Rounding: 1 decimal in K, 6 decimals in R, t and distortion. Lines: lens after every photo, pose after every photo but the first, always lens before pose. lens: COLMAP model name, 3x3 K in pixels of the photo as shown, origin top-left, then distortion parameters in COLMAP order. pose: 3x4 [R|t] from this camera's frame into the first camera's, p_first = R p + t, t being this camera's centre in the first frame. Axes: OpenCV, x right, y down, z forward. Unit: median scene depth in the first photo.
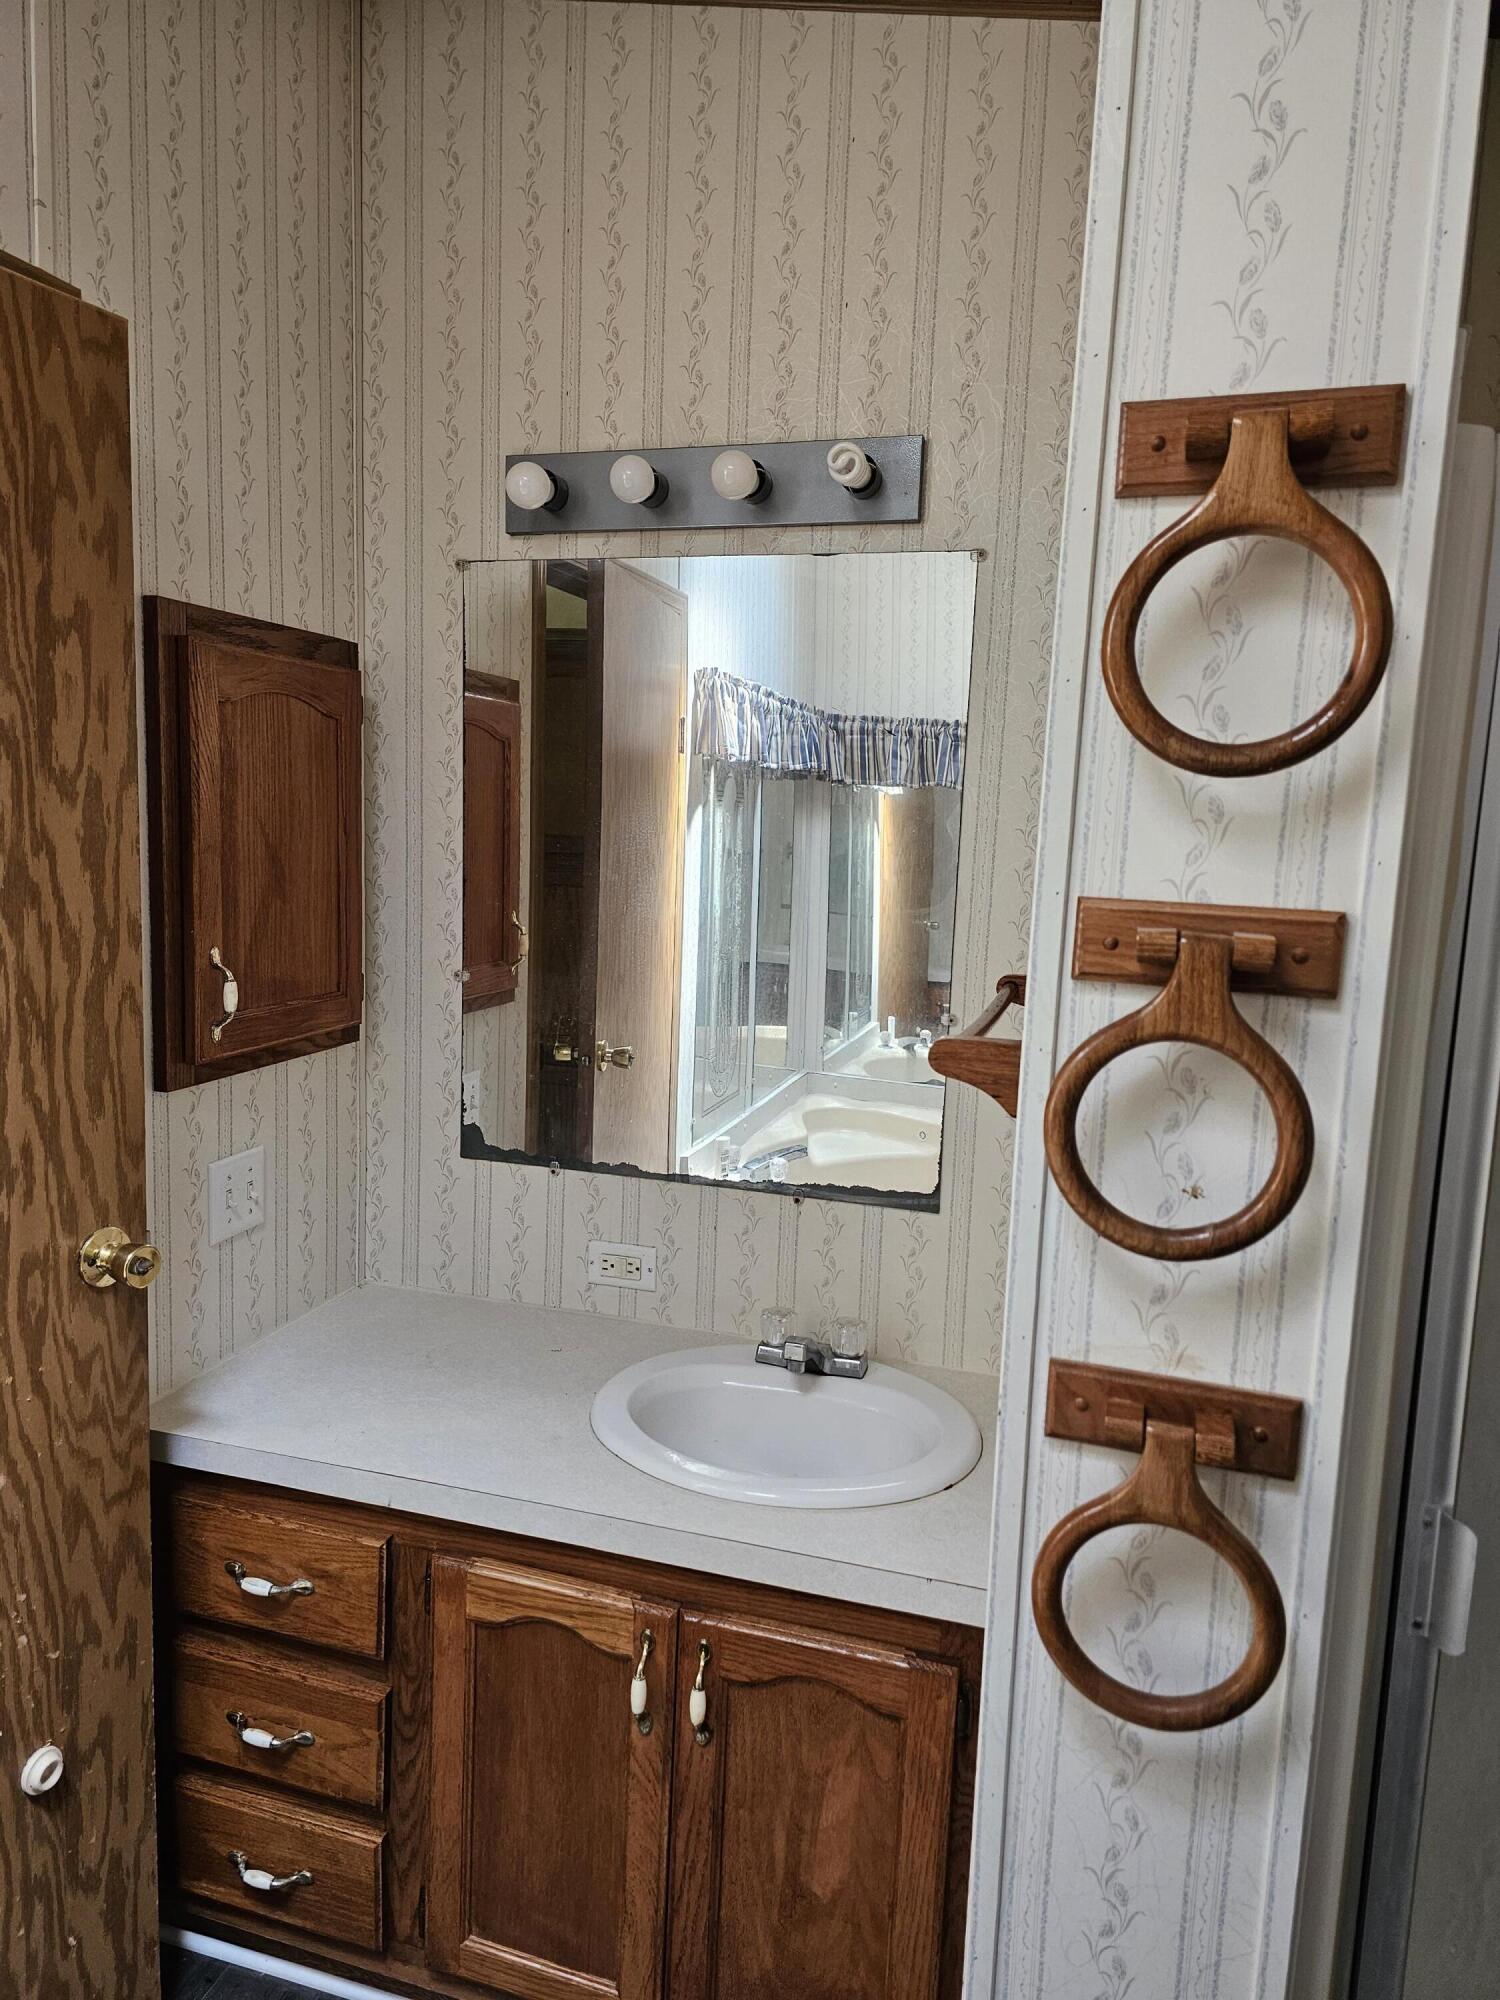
lens RADIAL K [[1348.2, 0, 744.0], [0, 1348.2, 1001.8], [0, 0, 1]] dist [0.047459, -0.041263]
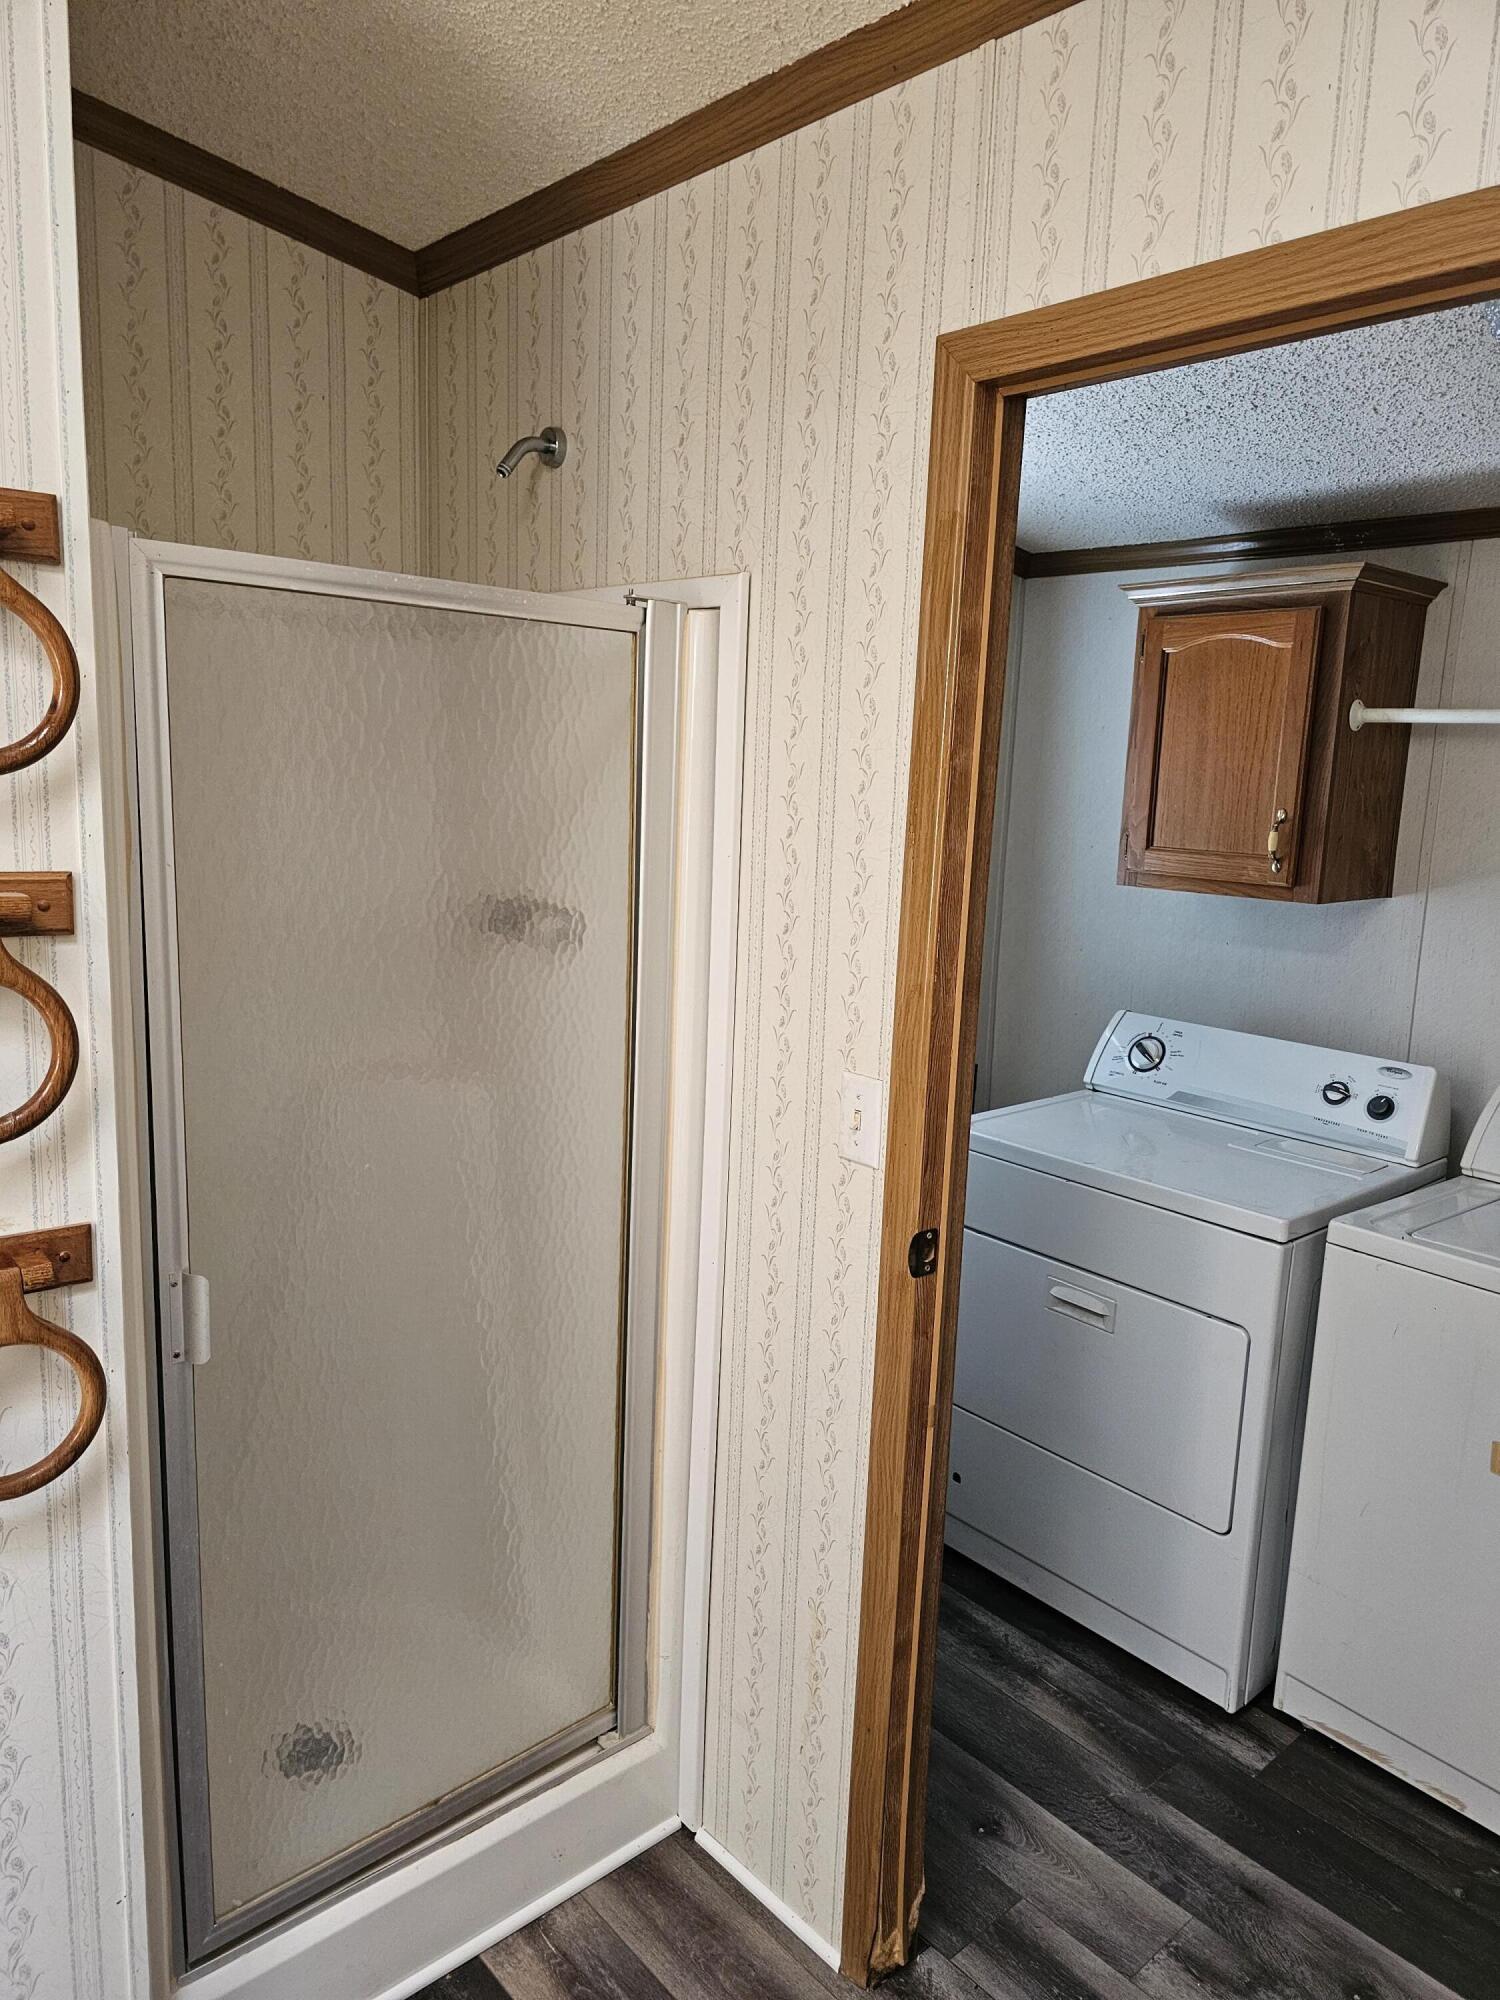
lens RADIAL K [[1348.2, 0, 753.6], [0, 1348.2, 1003.1], [0, 0, 1]] dist [0.047459, -0.041263]
pose [[0.534489, -0.162578, 0.829391, -0.348641], [0.094592, 0.986666, 0.132448, -0.049494], [-0.839865, 0.007662, 0.542741, -0.330634]]
